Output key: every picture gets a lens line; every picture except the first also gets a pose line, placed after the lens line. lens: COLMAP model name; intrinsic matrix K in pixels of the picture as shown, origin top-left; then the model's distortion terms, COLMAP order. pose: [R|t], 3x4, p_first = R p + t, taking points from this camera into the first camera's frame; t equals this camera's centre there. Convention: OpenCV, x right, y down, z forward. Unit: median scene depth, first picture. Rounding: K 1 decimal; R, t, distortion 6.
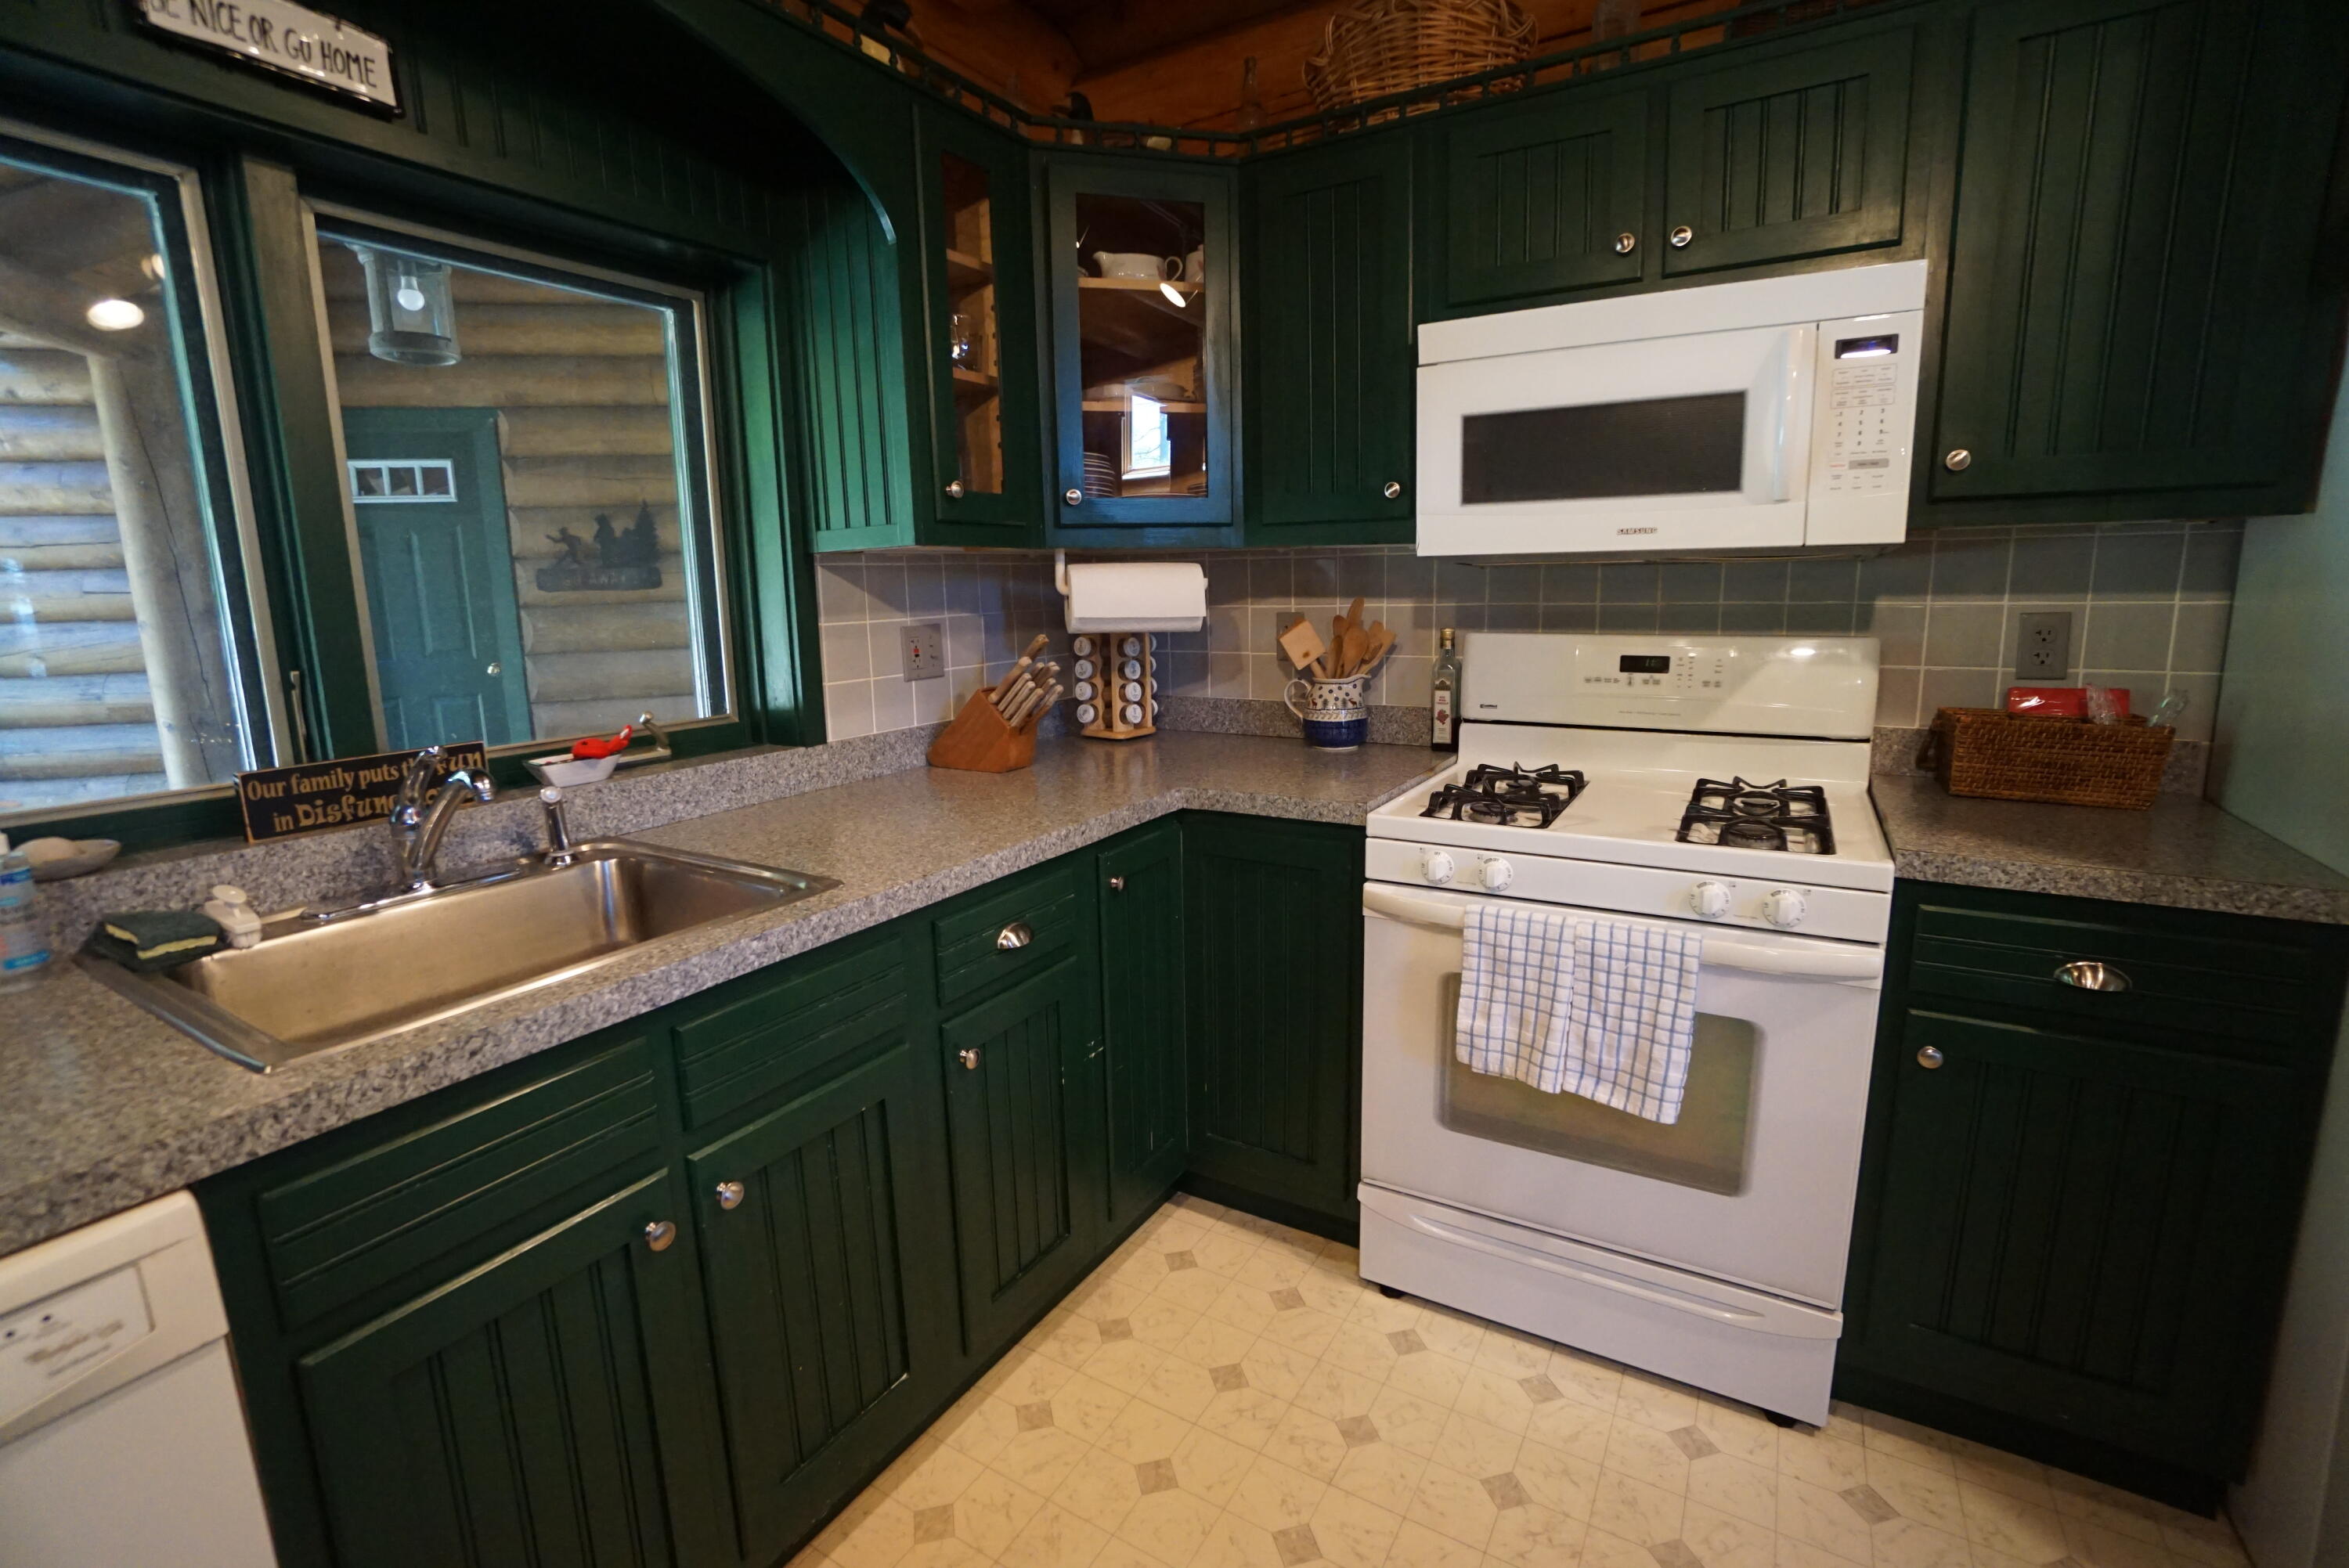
lens RADIAL K [[1050.7, 0, 1172.6], [0, 1050.7, 775.9], [0, 0, 1]] dist [-0.059420, 0.021289]
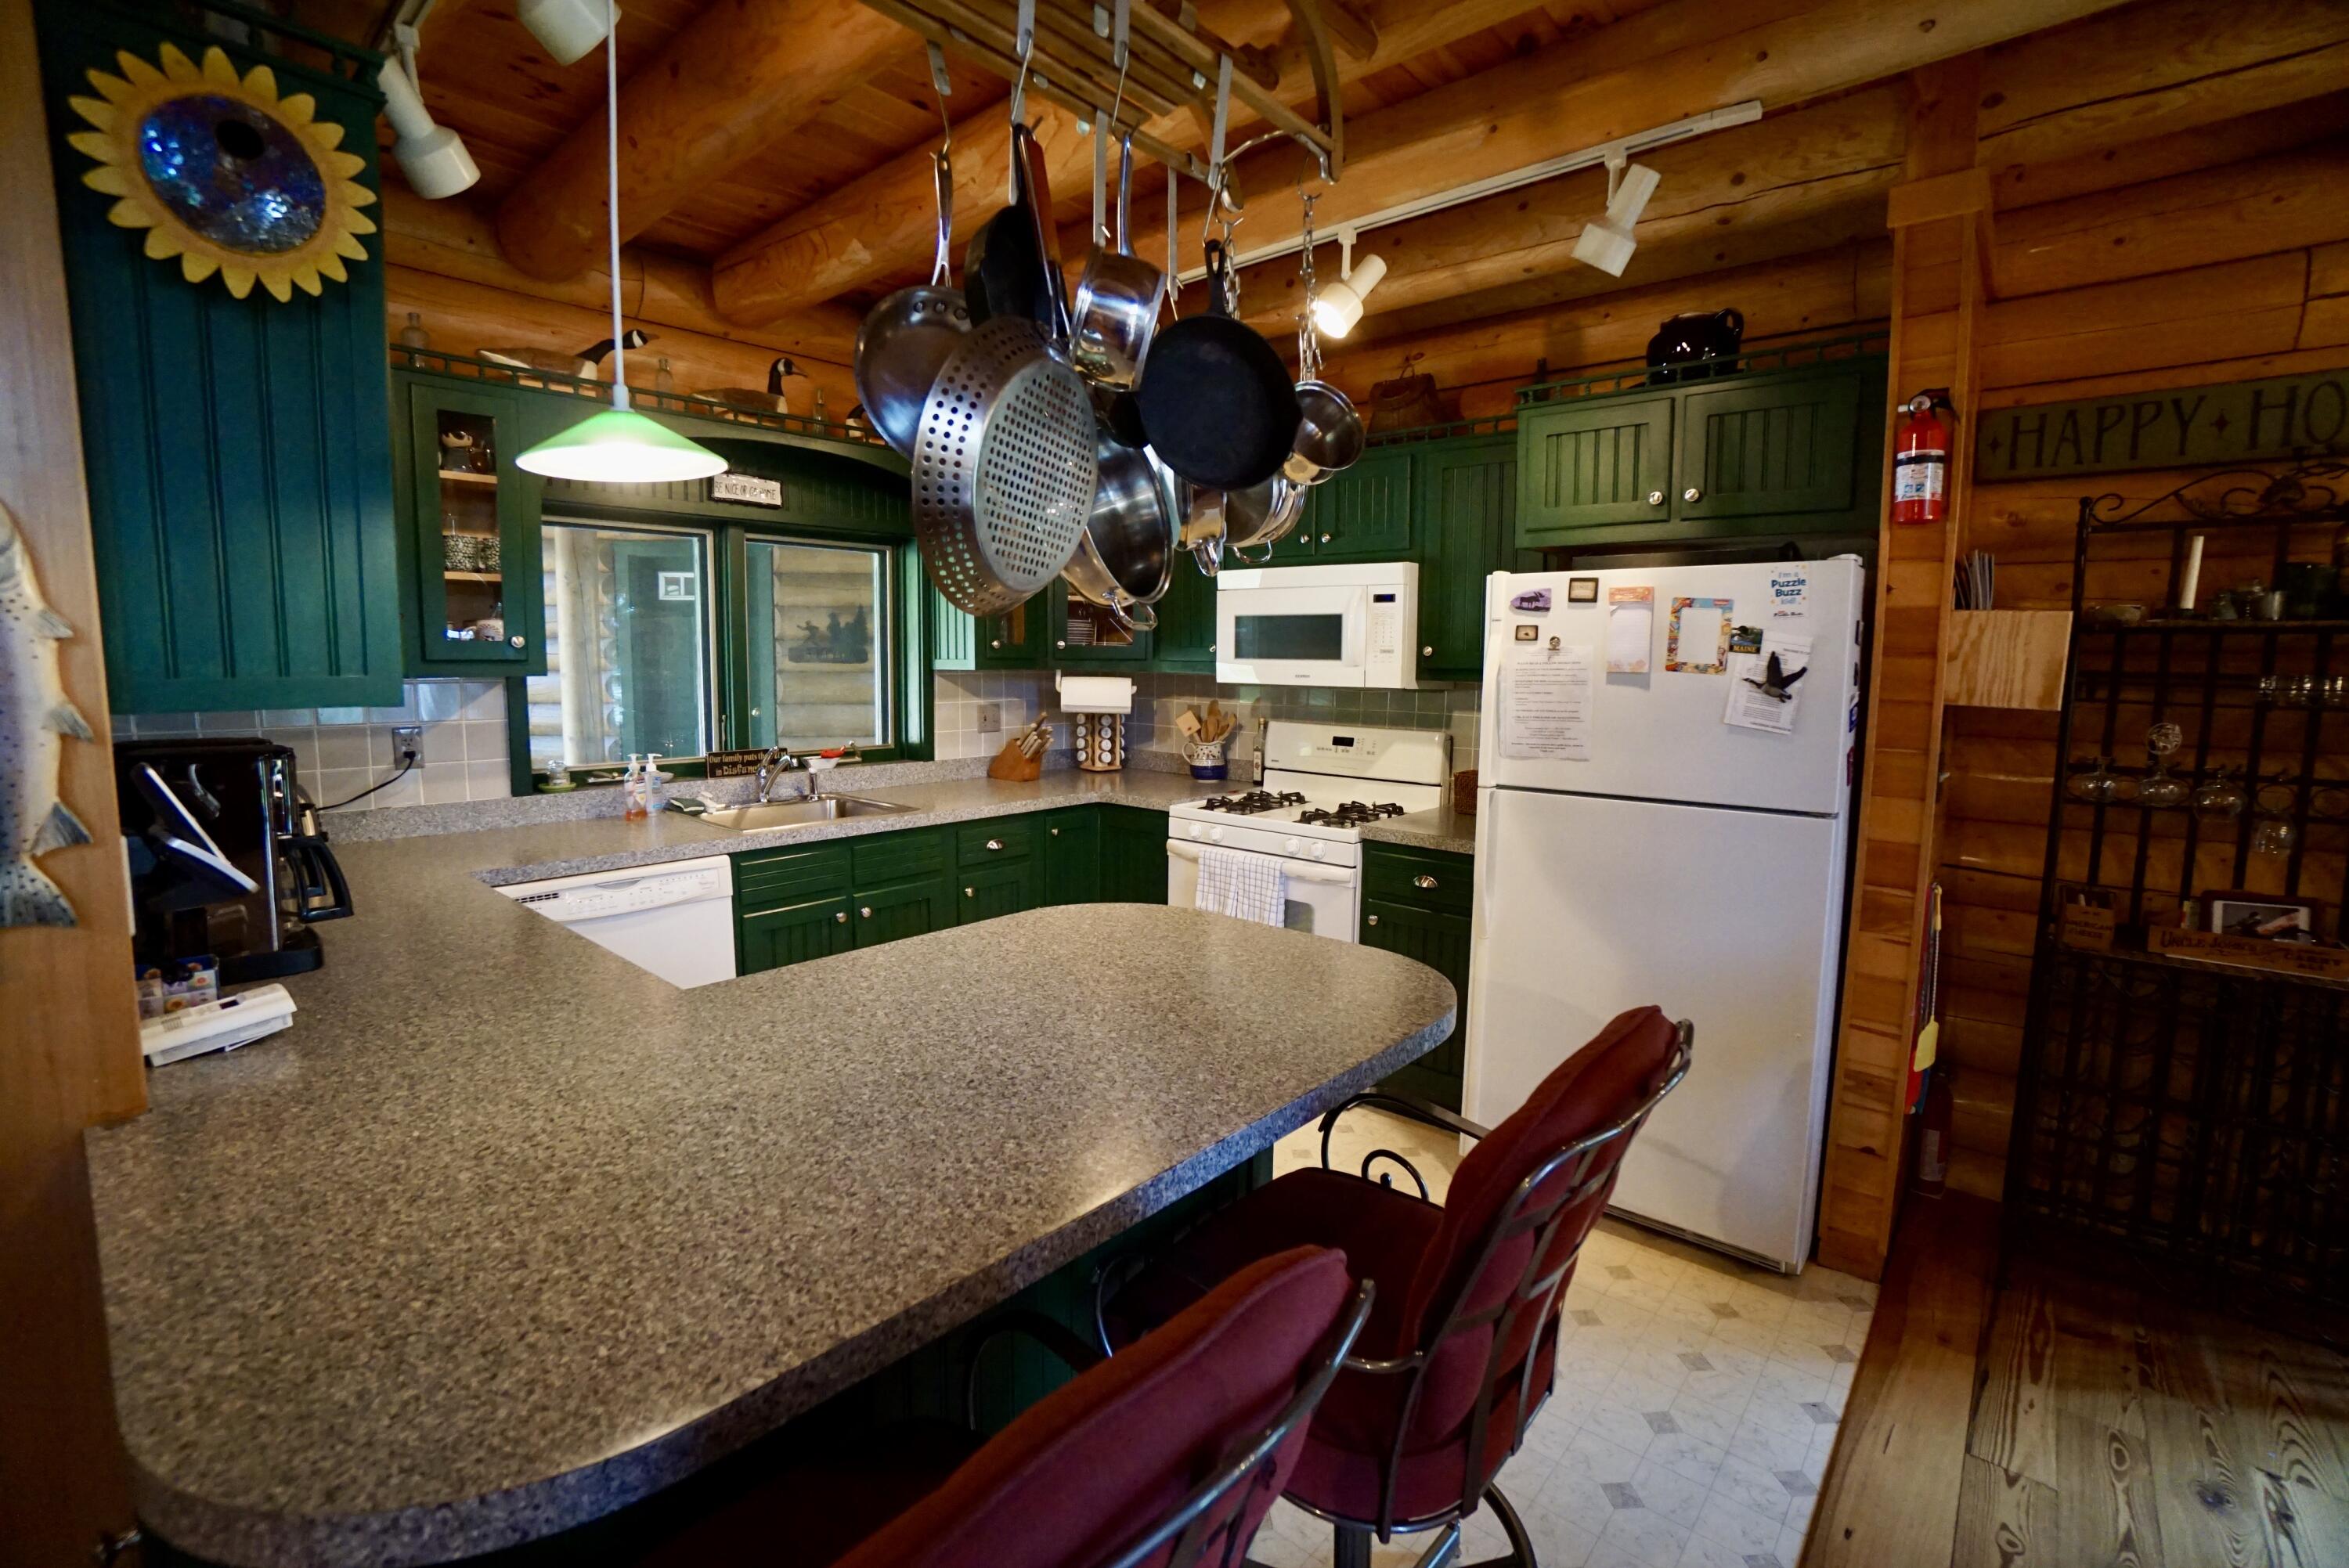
lens RADIAL K [[1050.7, 0, 1163.7], [0, 1050.7, 776.9], [0, 0, 1]] dist [-0.059420, 0.021289]
pose [[0.982807, 0.055123, -0.176218, 0.472392], [-0.065710, 0.996332, -0.054815, 0.083067], [0.172550, 0.065452, 0.982824, -0.934171]]
